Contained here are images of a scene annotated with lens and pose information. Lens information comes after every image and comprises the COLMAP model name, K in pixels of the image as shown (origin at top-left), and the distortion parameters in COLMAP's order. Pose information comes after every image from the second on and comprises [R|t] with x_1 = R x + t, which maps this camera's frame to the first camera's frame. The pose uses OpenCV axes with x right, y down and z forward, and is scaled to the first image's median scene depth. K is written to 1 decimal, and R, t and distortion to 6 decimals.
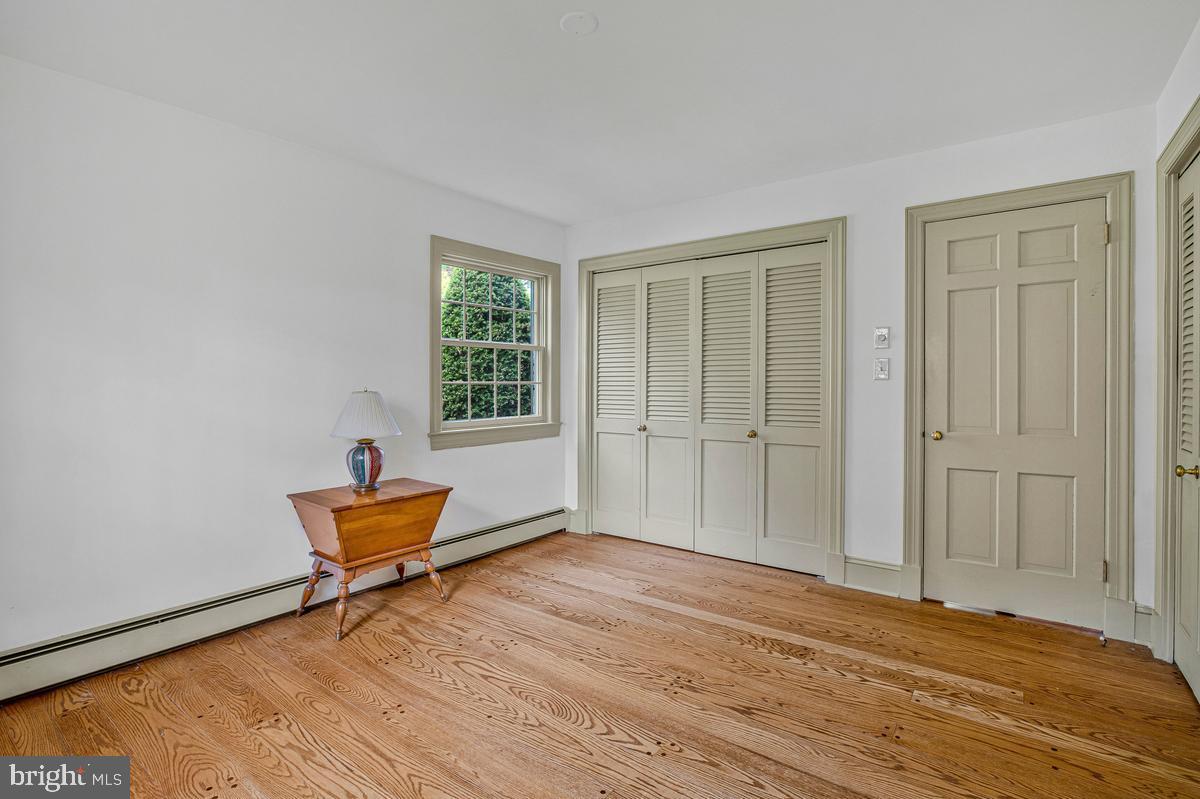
lens RADIAL K [[568.6, 0, 603.4], [0, 568.6, 388.0], [0, 0, 1]] dist [-0.051247, 0.019036]
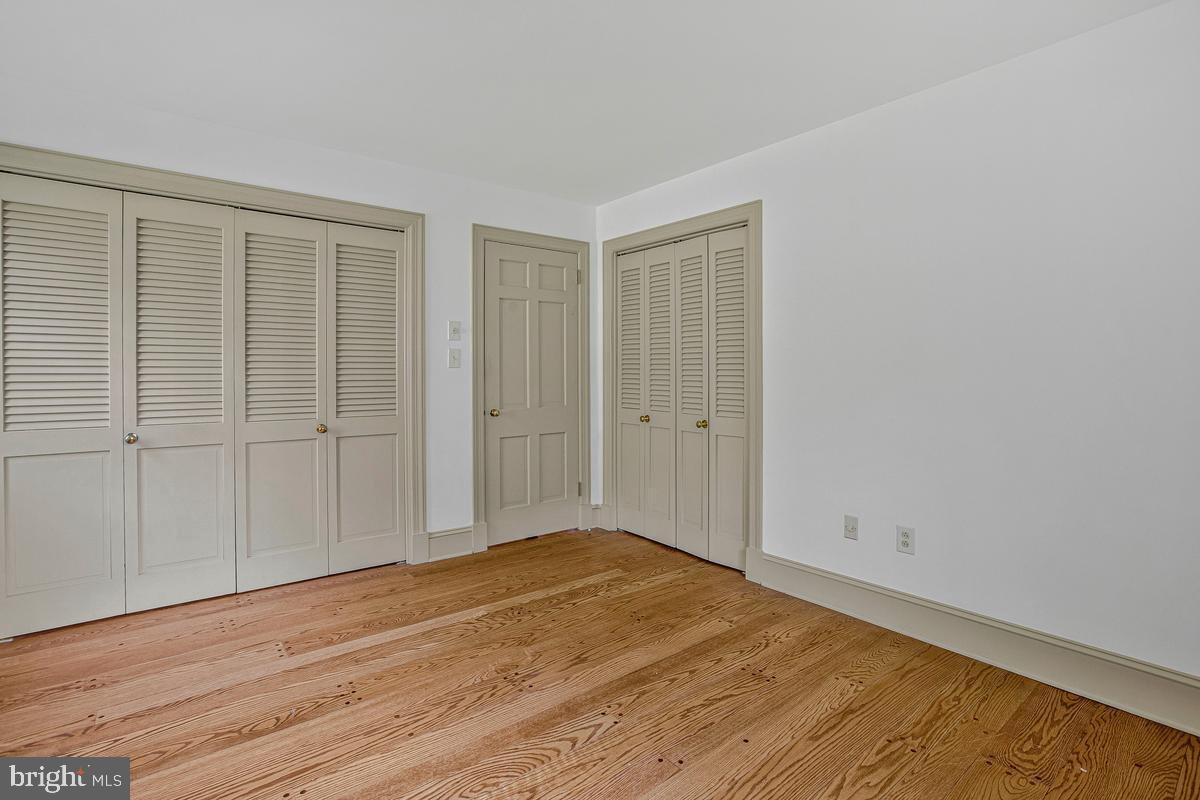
lens RADIAL K [[576.1, 0, 578.7], [0, 576.1, 369.4], [0, 0, 1]] dist [-0.050819, 0.020260]
pose [[0.265126, 0.004235, 0.964204, -0.578843], [0.006021, 0.999964, -0.006048, -0.002772], [-0.964195, 0.007409, 0.265091, 0.466303]]
